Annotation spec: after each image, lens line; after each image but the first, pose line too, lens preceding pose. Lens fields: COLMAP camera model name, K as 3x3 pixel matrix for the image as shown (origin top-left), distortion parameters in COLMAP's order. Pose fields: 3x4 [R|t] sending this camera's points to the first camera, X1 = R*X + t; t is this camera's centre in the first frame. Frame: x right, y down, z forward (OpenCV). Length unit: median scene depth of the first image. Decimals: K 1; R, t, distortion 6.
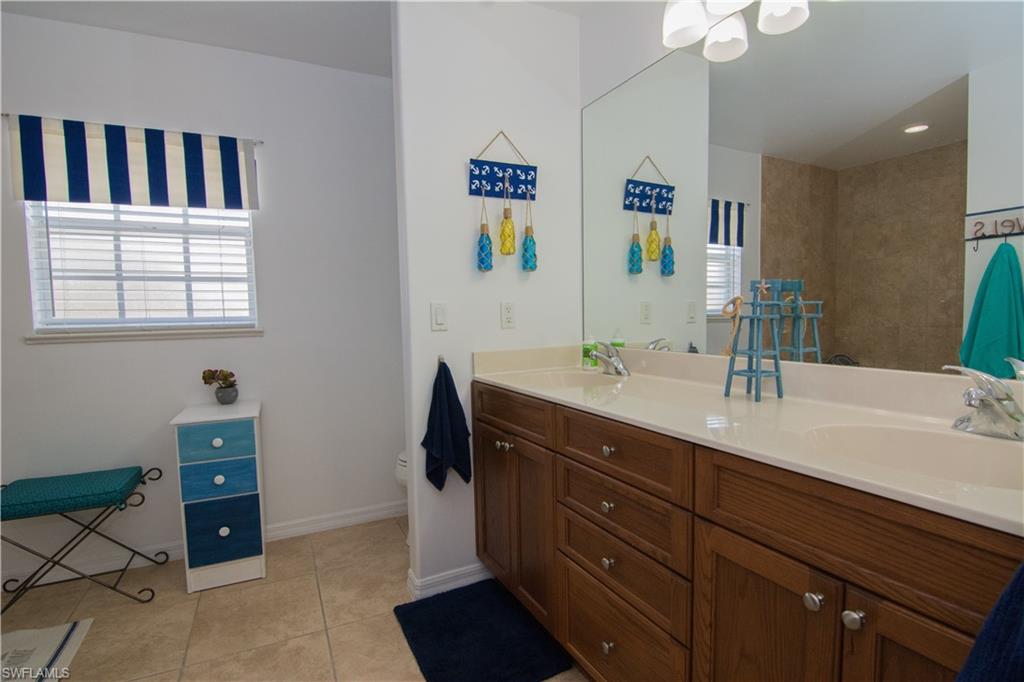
lens RADIAL K [[497.4, 0, 512.9], [0, 497.4, 344.6], [0, 0, 1]] dist [-0.013812, -0.003984]
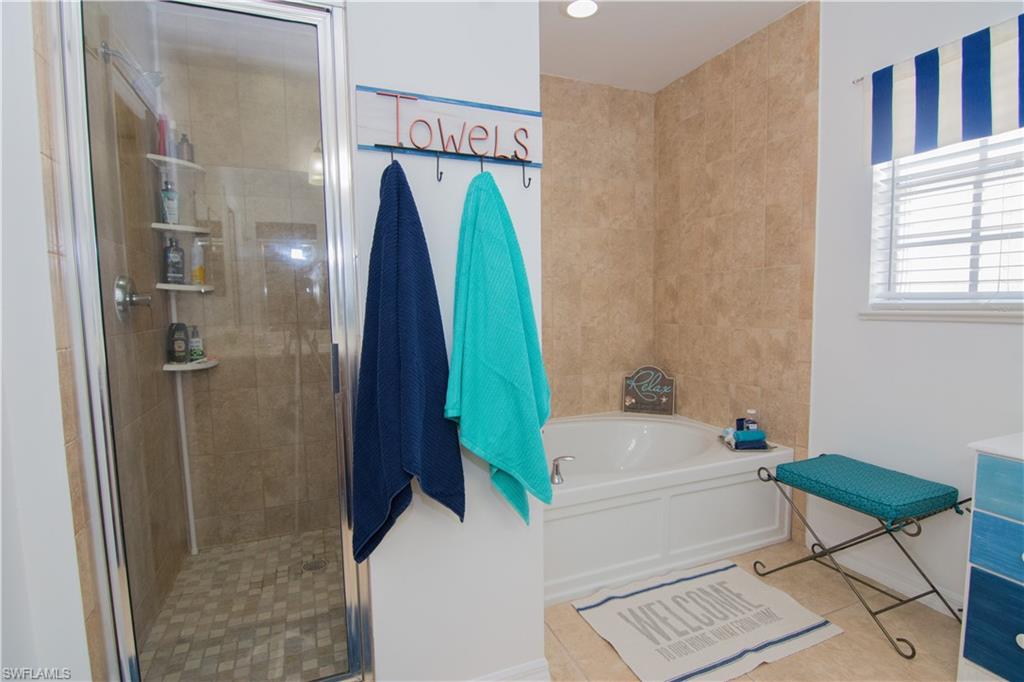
lens RADIAL K [[497.4, 0, 508.5], [0, 497.4, 348.5], [0, 0, 1]] dist [-0.013812, -0.003984]
pose [[-0.078153, 0.112404, -0.990584, 0.020218], [-0.037723, 0.992579, 0.115606, -0.029684], [0.996227, 0.046403, -0.073333, 0.376564]]
